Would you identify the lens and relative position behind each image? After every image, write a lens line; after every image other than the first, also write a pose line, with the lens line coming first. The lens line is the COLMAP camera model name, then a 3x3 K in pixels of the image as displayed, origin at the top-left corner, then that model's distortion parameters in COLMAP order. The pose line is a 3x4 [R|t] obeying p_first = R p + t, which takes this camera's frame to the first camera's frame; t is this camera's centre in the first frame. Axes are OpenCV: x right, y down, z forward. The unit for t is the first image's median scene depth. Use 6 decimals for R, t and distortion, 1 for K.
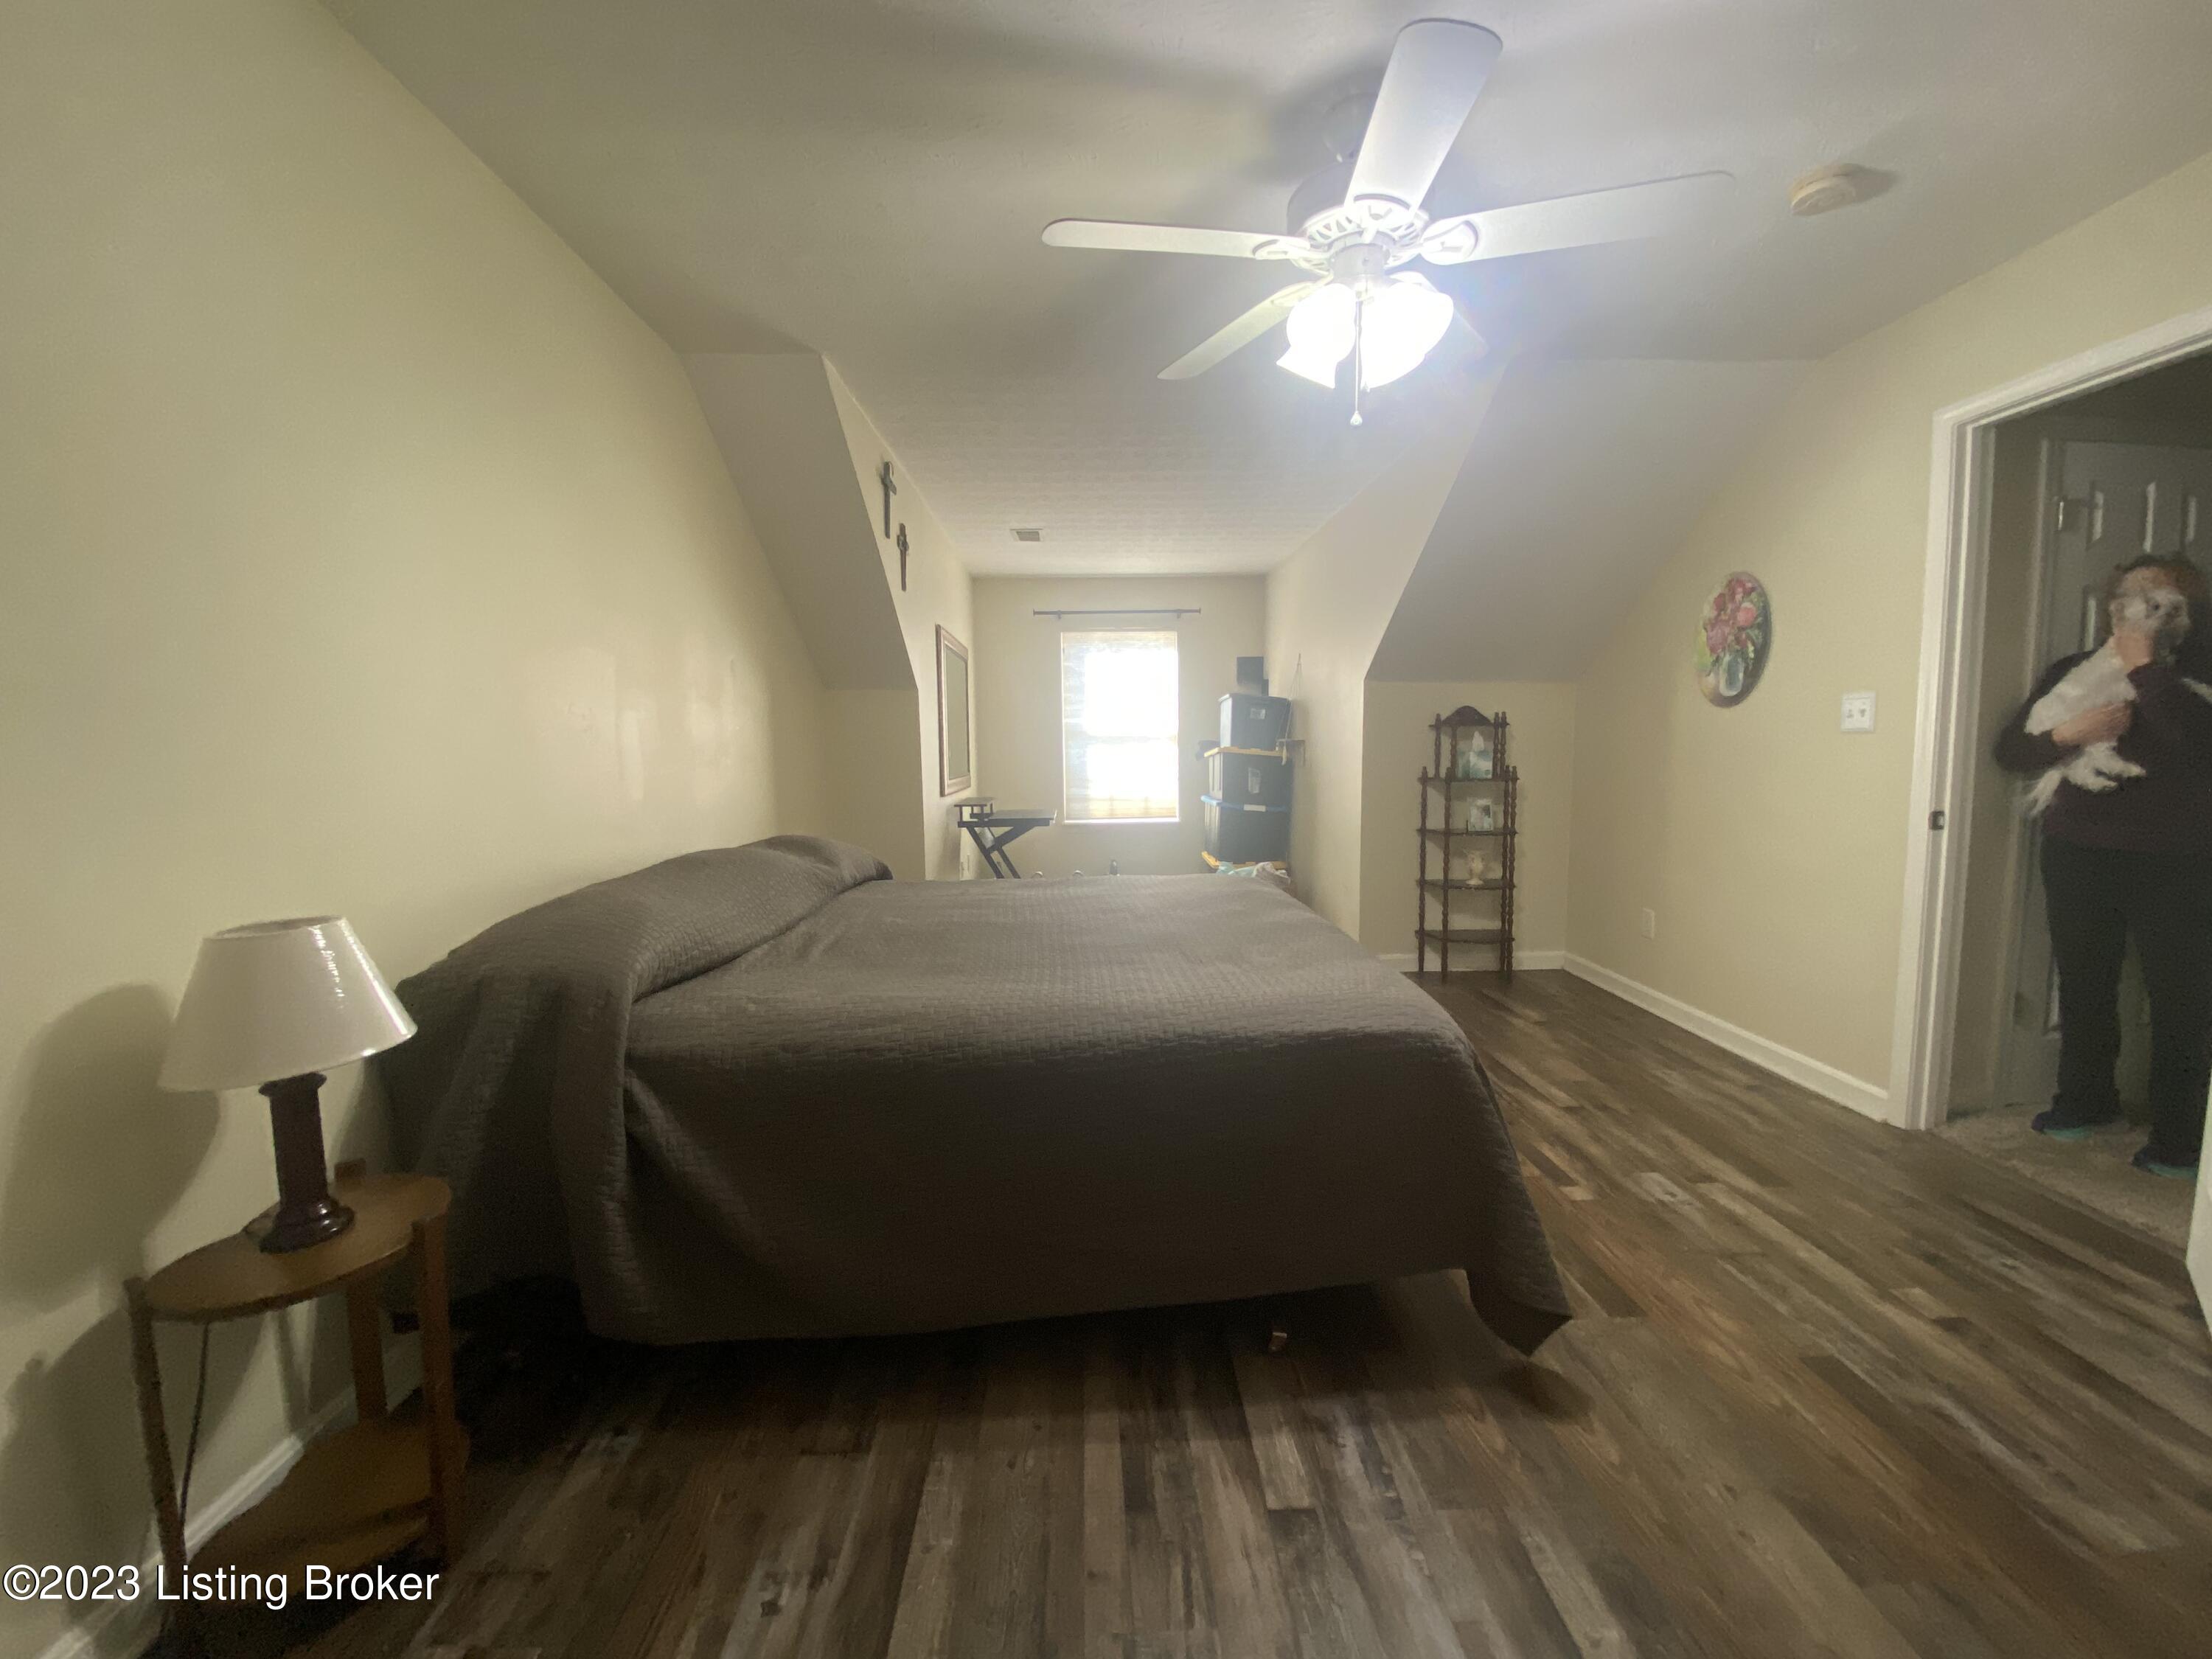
lens RADIAL K [[930.4, 0, 1106.0], [0, 930.4, 829.5], [0, 0, 1]] dist [0.000898, -0.014409]
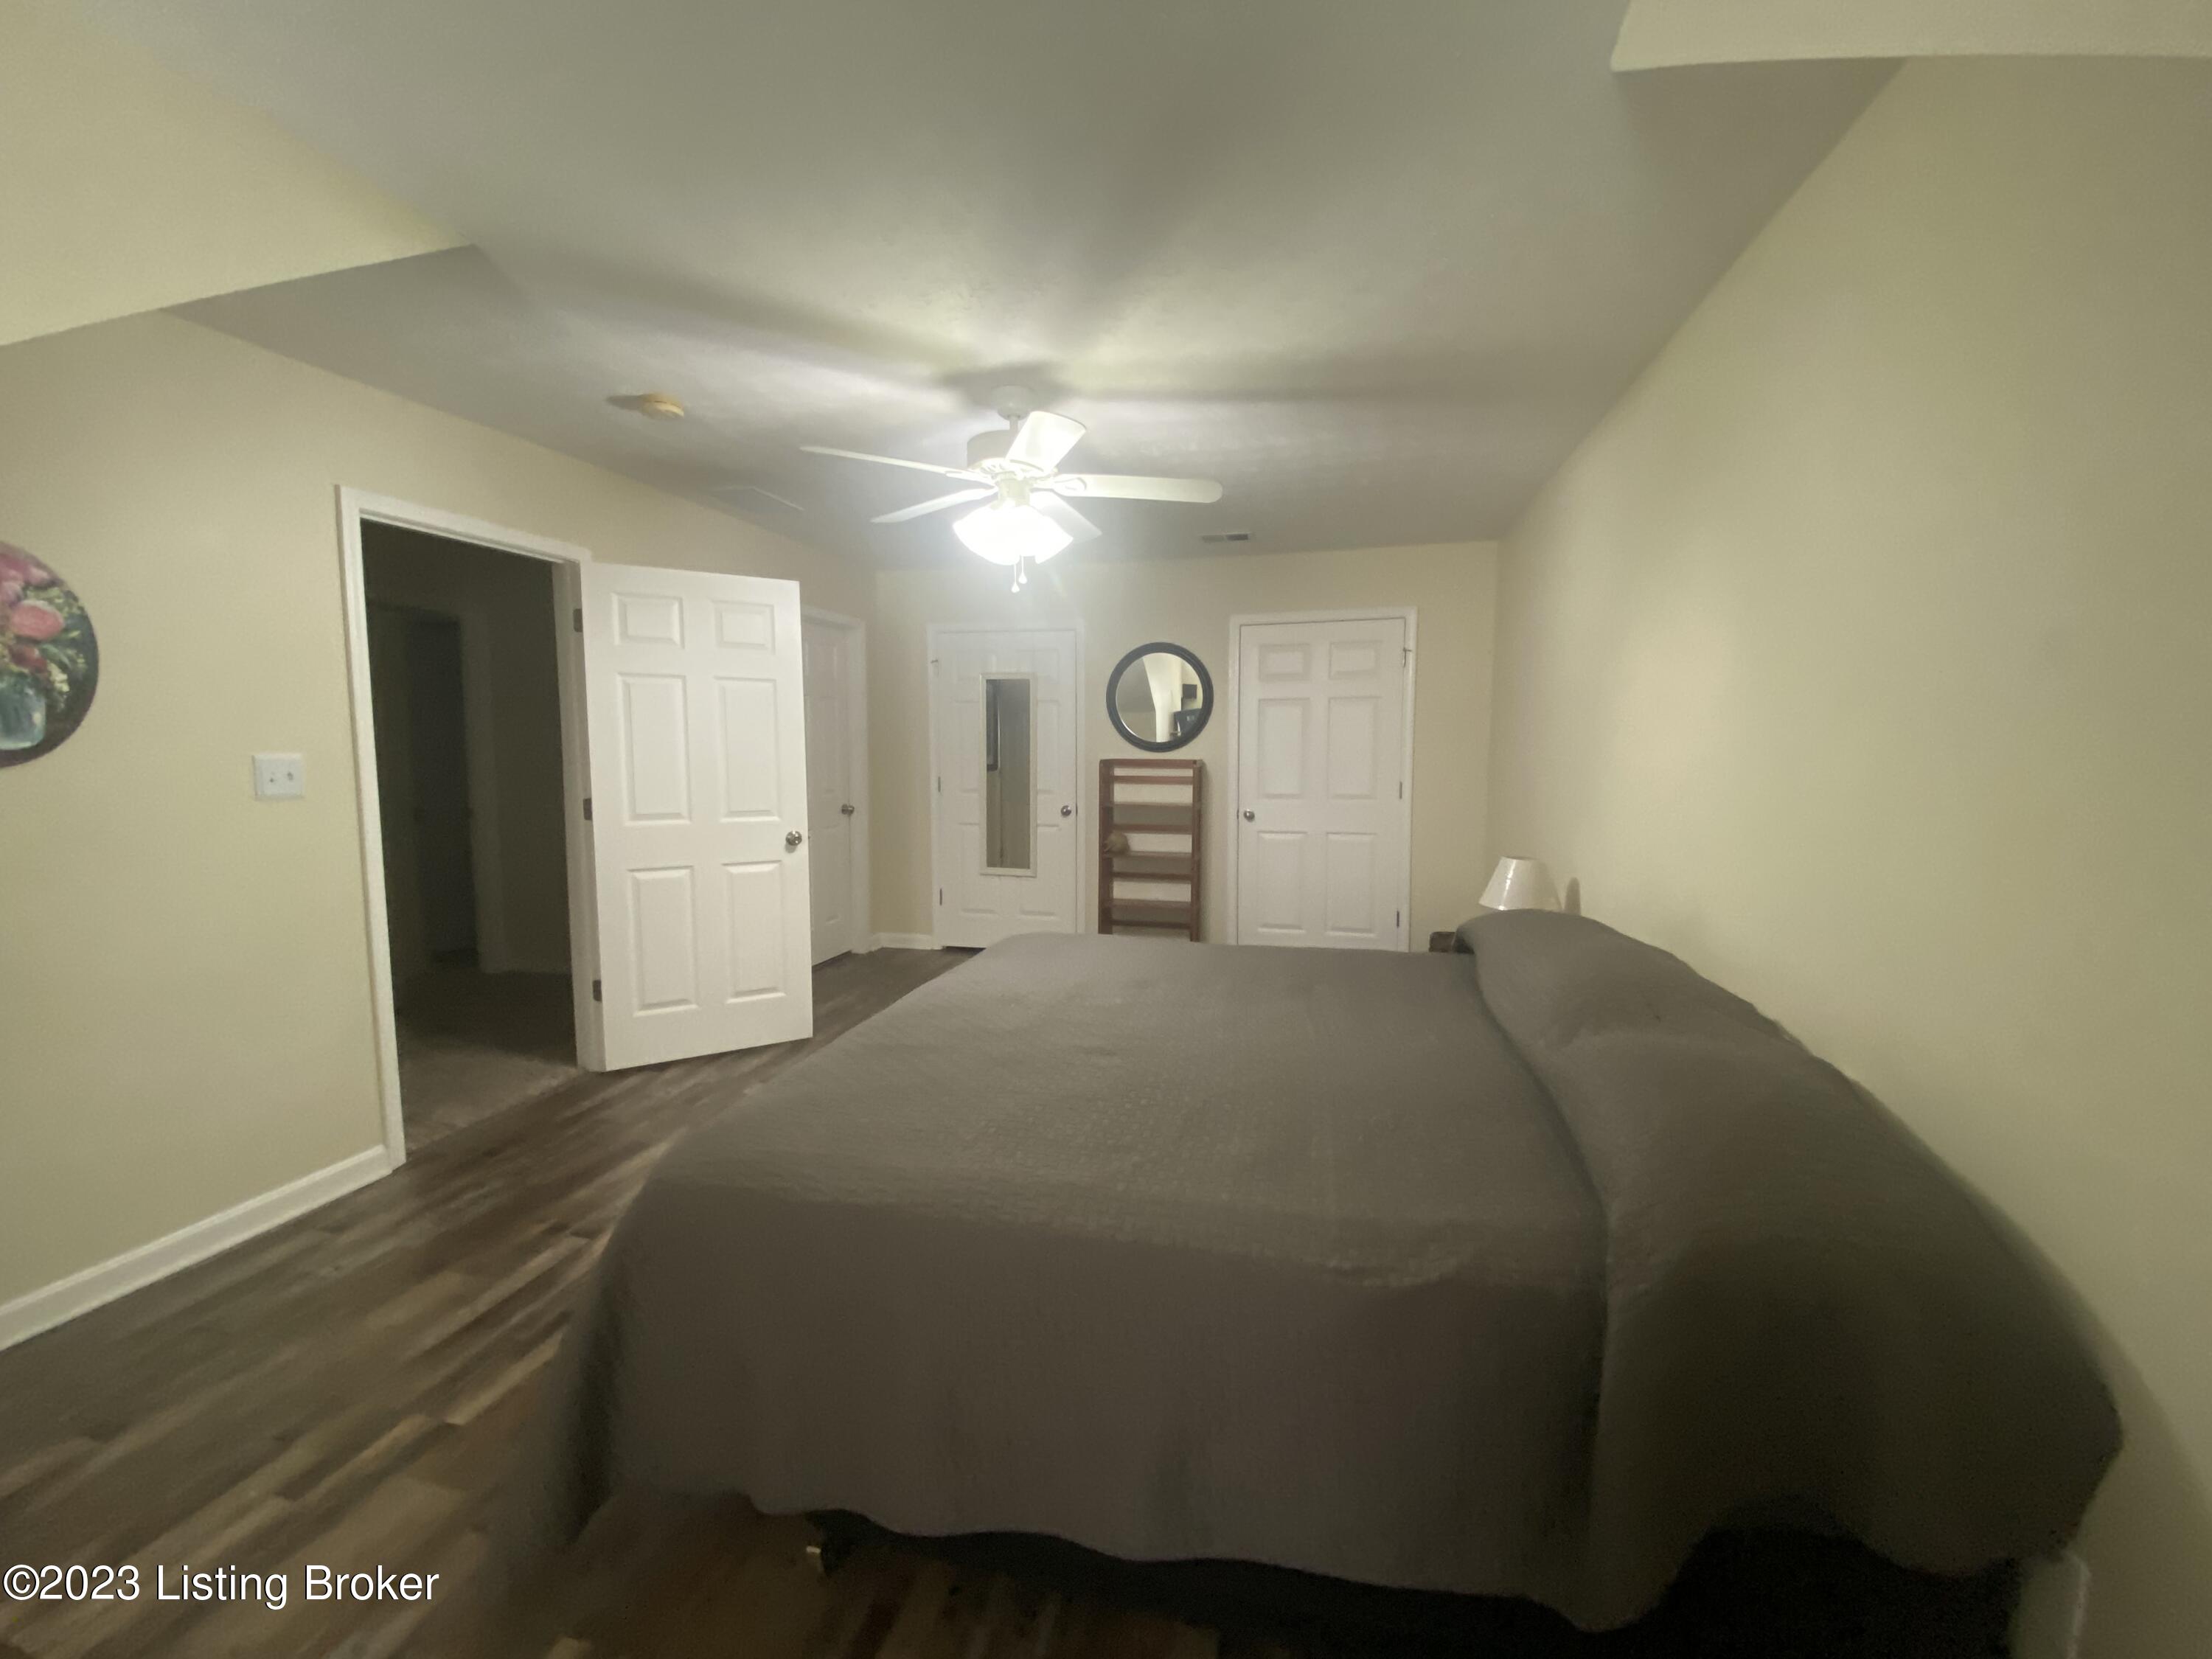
lens RADIAL K [[930.4, 0, 1106.0], [0, 930.4, 829.5], [0, 0, 1]] dist [0.000898, -0.014409]
pose [[-0.968010, -0.015040, 0.250461, -0.178771], [0.029889, 0.984183, 0.174617, -0.210470], [-0.249126, 0.176517, -0.952249, 1.680081]]
